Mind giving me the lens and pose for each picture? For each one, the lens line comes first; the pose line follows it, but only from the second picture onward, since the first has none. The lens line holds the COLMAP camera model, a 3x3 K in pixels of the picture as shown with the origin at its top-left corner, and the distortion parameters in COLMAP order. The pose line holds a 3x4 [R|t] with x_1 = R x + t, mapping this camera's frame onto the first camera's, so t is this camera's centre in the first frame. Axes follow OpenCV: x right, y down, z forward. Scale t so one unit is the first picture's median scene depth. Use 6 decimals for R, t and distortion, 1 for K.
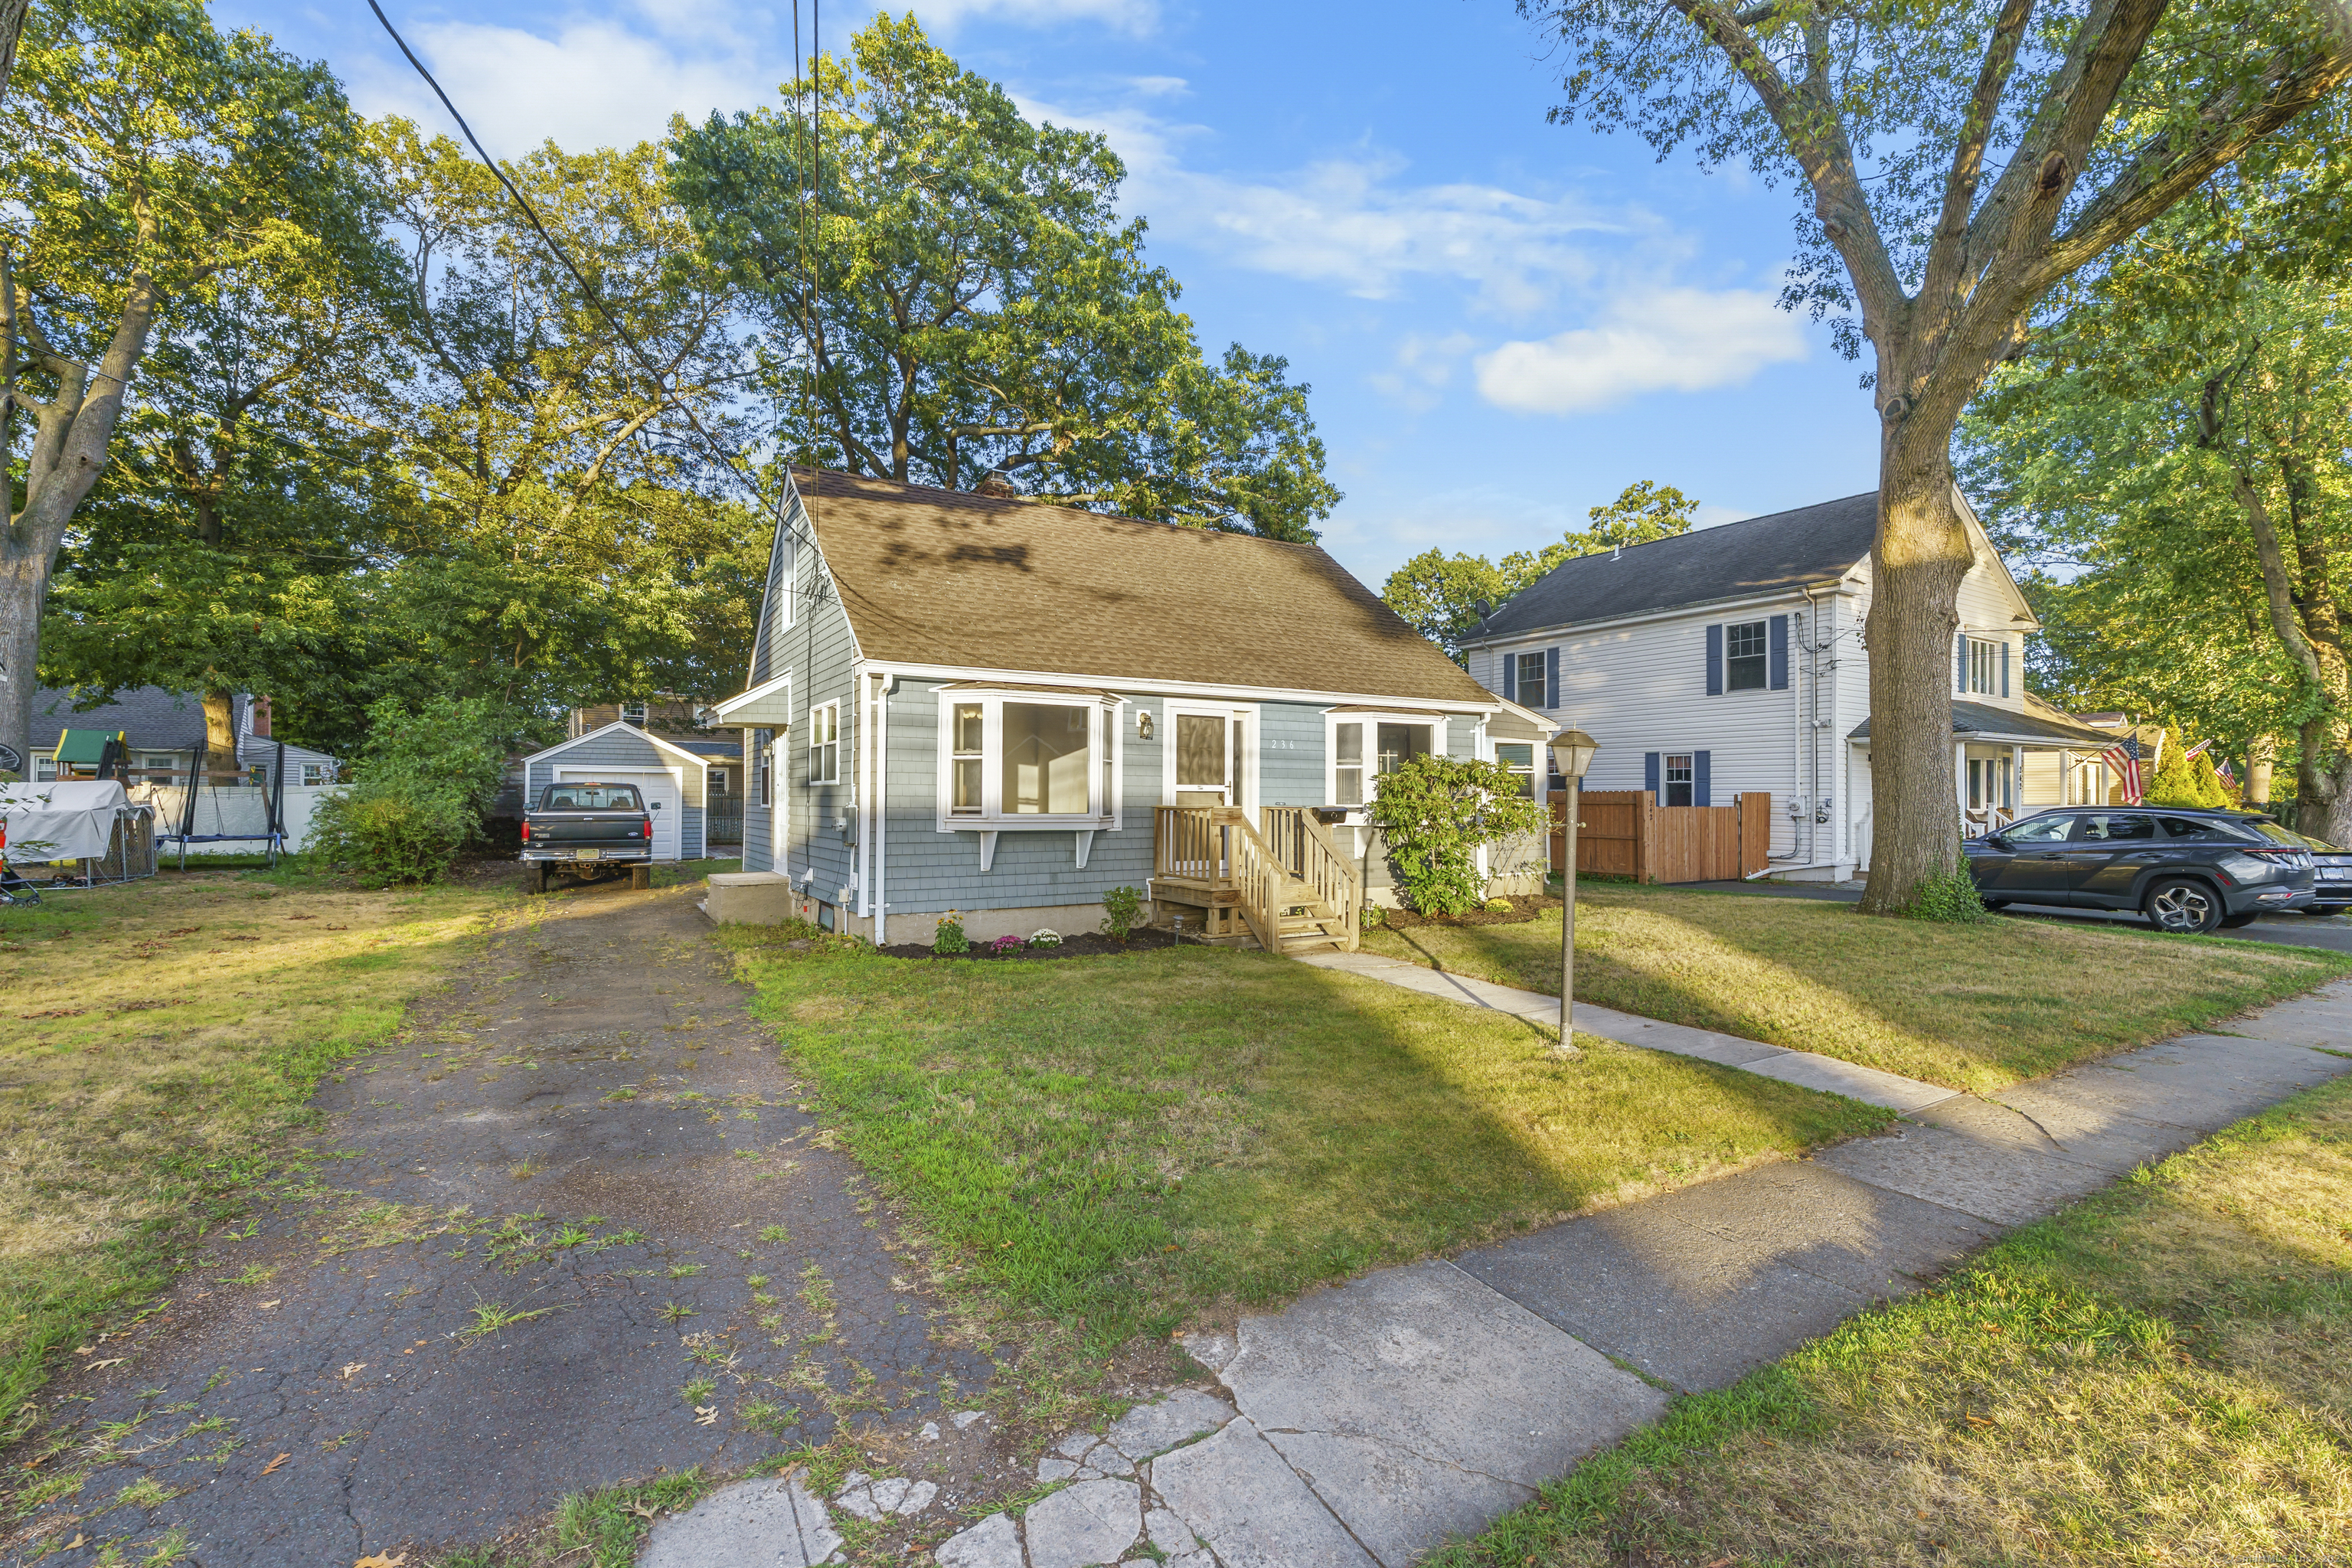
lens RADIAL K [[1037.8, 0, 1171.0], [0, 1037.8, 775.4], [0, 0, 1]] dist [-0.002371, -0.000162]
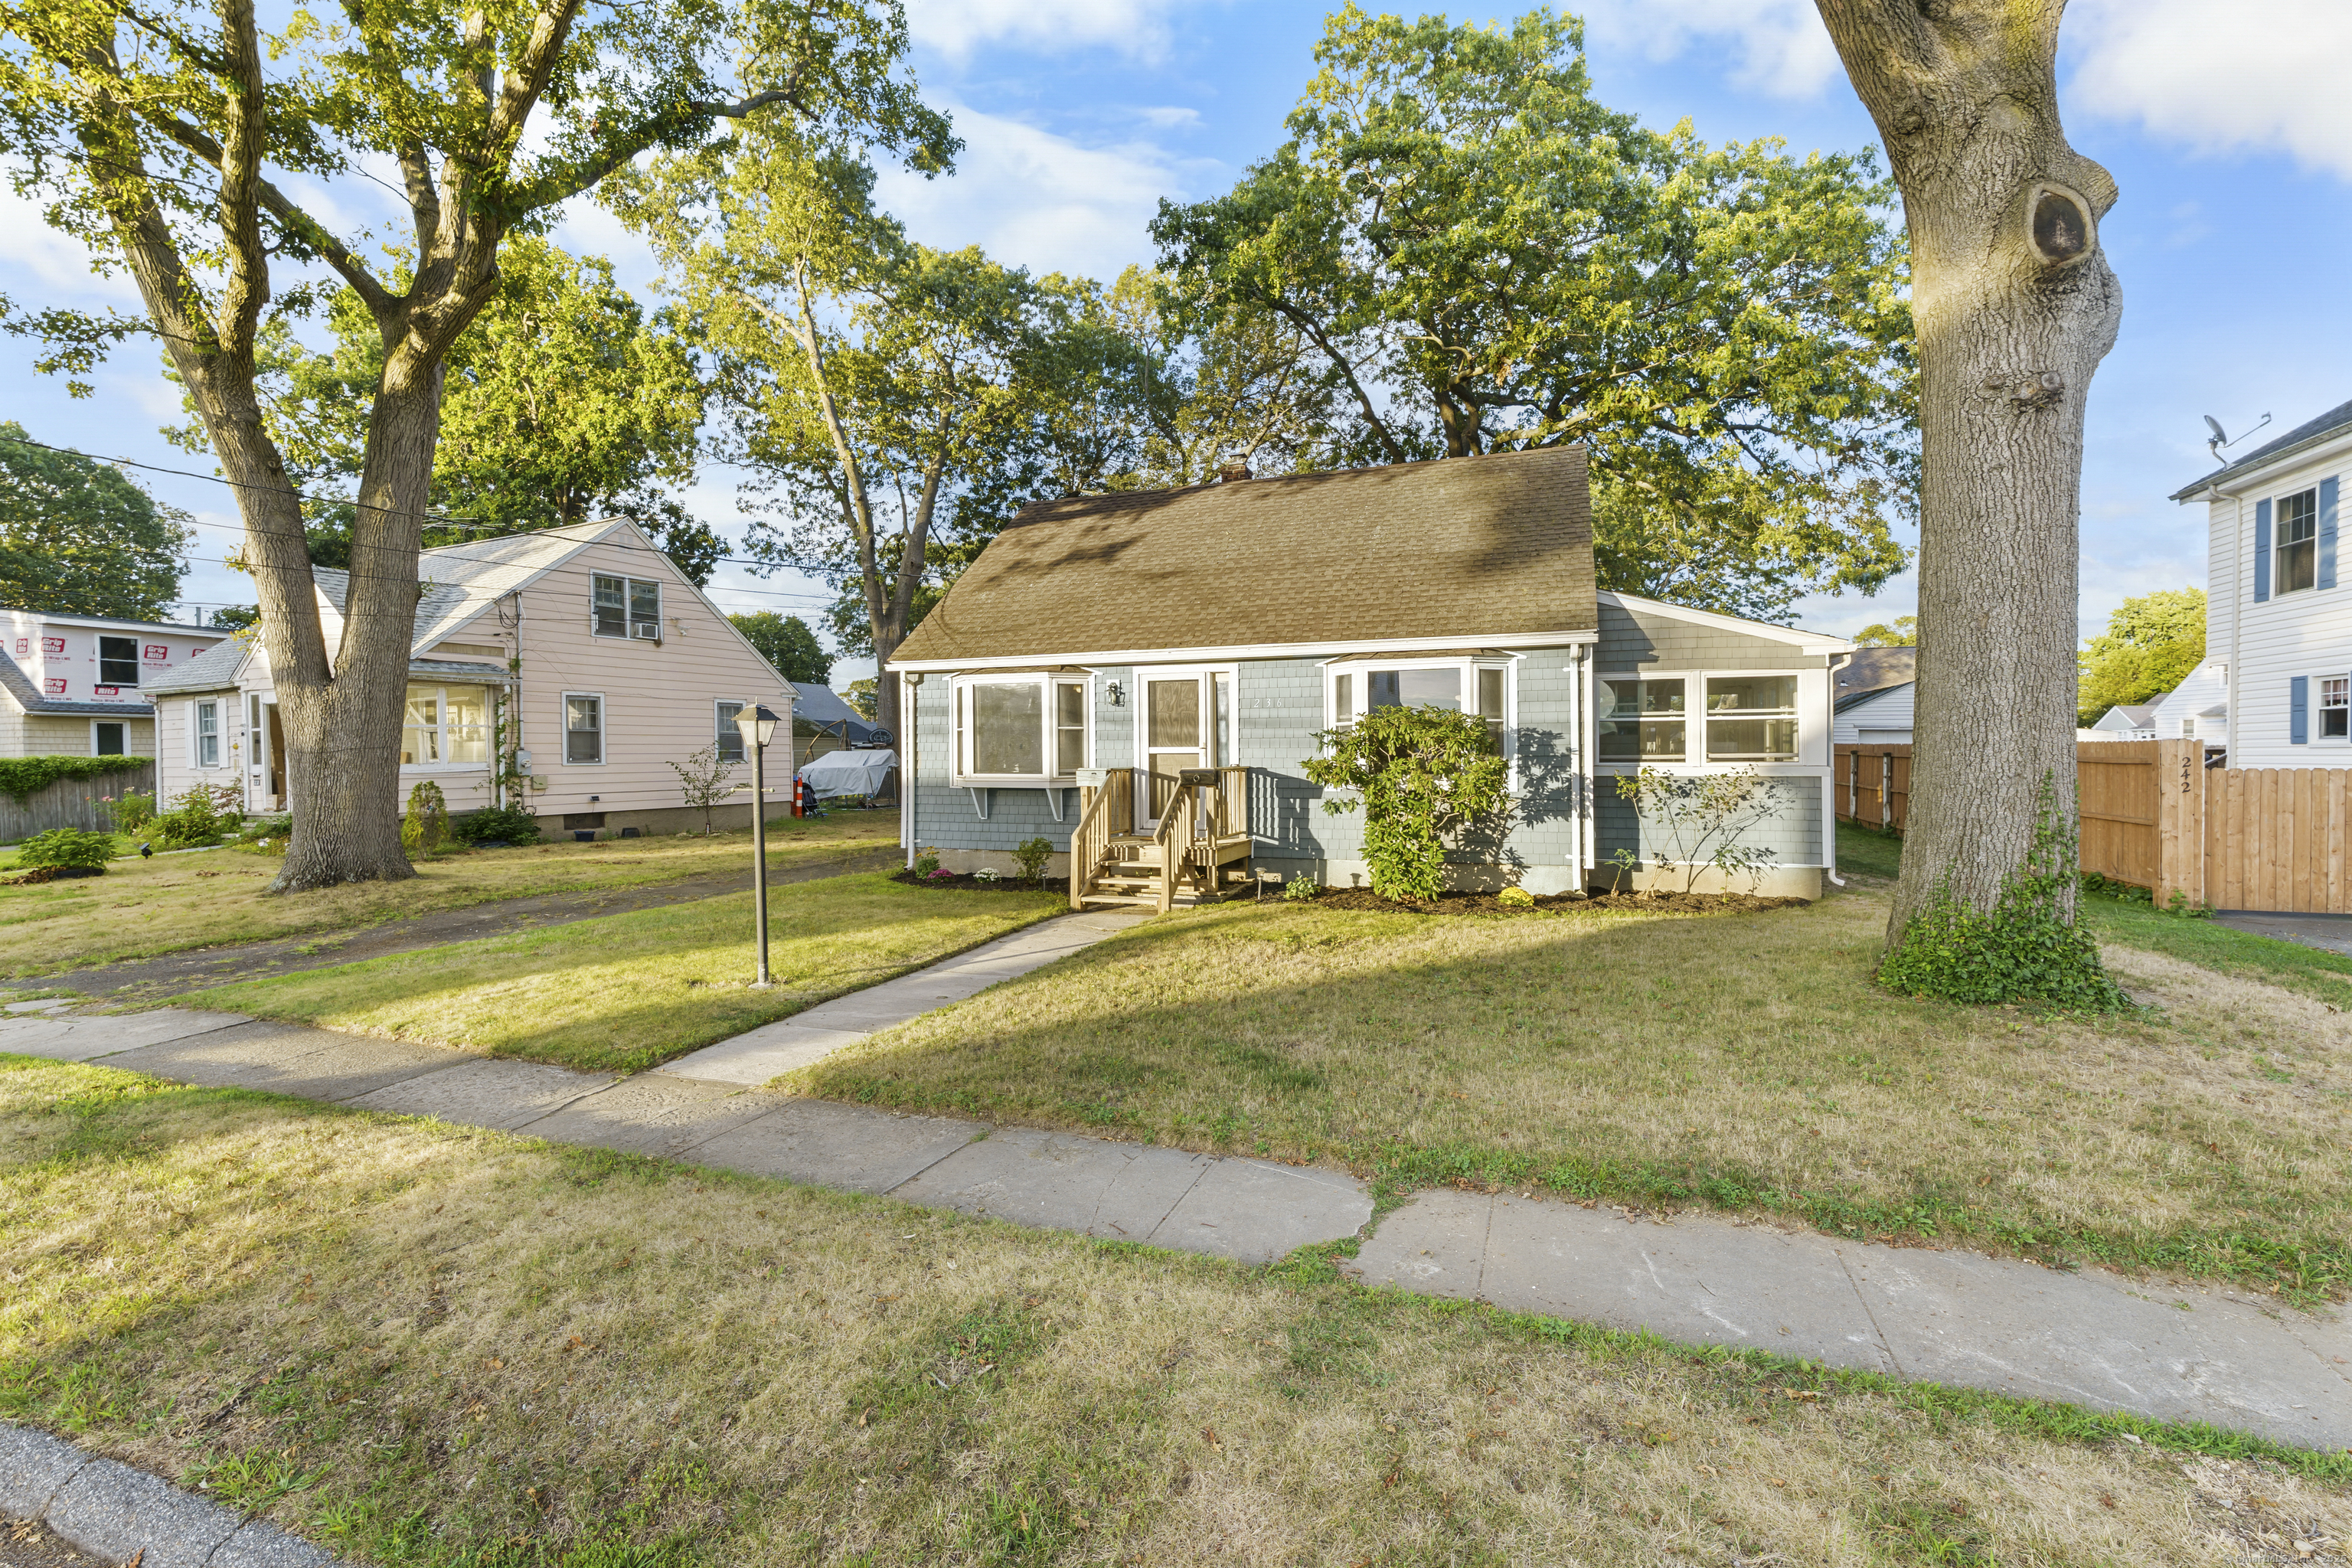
lens RADIAL K [[1037.8, 0, 1171.0], [0, 1037.8, 775.4], [0, 0, 1]] dist [-0.002371, -0.000162]
pose [[0.625936, 0.009079, -0.779822, 0.631137], [0.025251, 0.999172, 0.031901, 0.003163], [0.779466, -0.039659, 0.625188, 0.262326]]
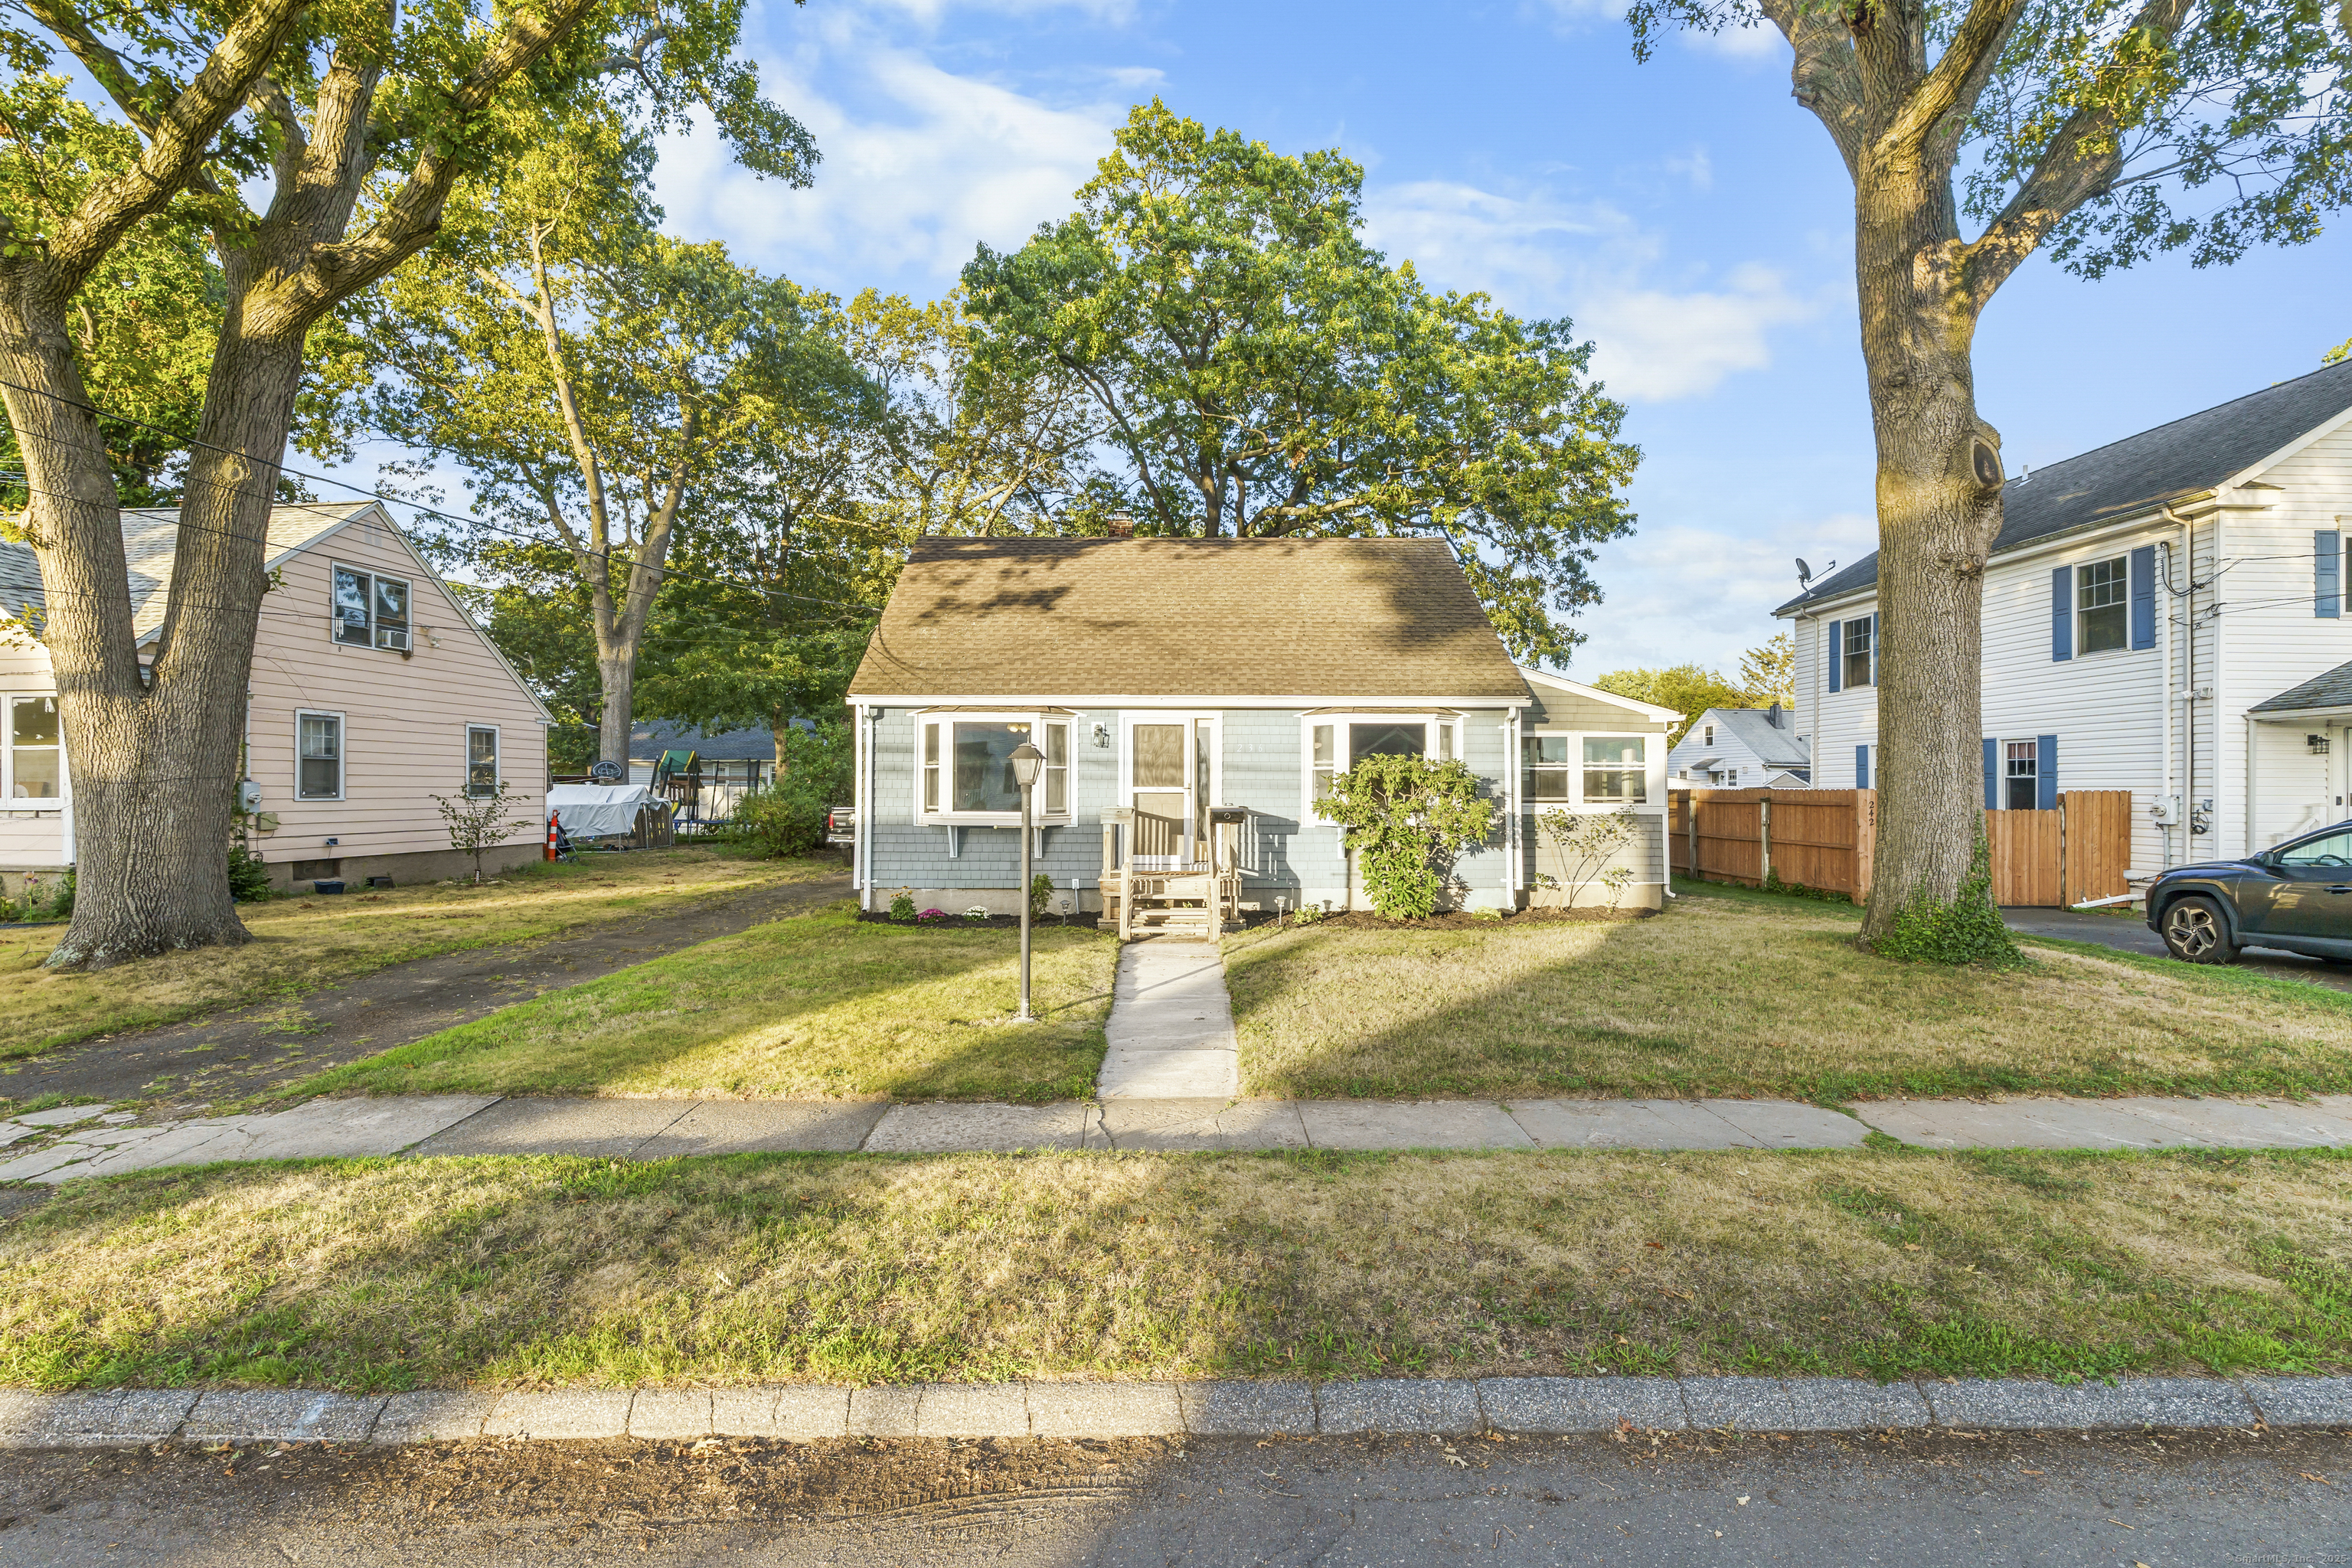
lens RADIAL K [[1040.4, 0, 1176.0], [0, 1040.4, 784.0], [0, 0, 1]] dist [-0.000931, 0.000478]
pose [[0.866207, -0.004512, -0.499665, 0.453520], [0.011218, 0.999883, 0.010419, -0.004233], [0.499560, -0.014630, 0.866156, 0.034913]]
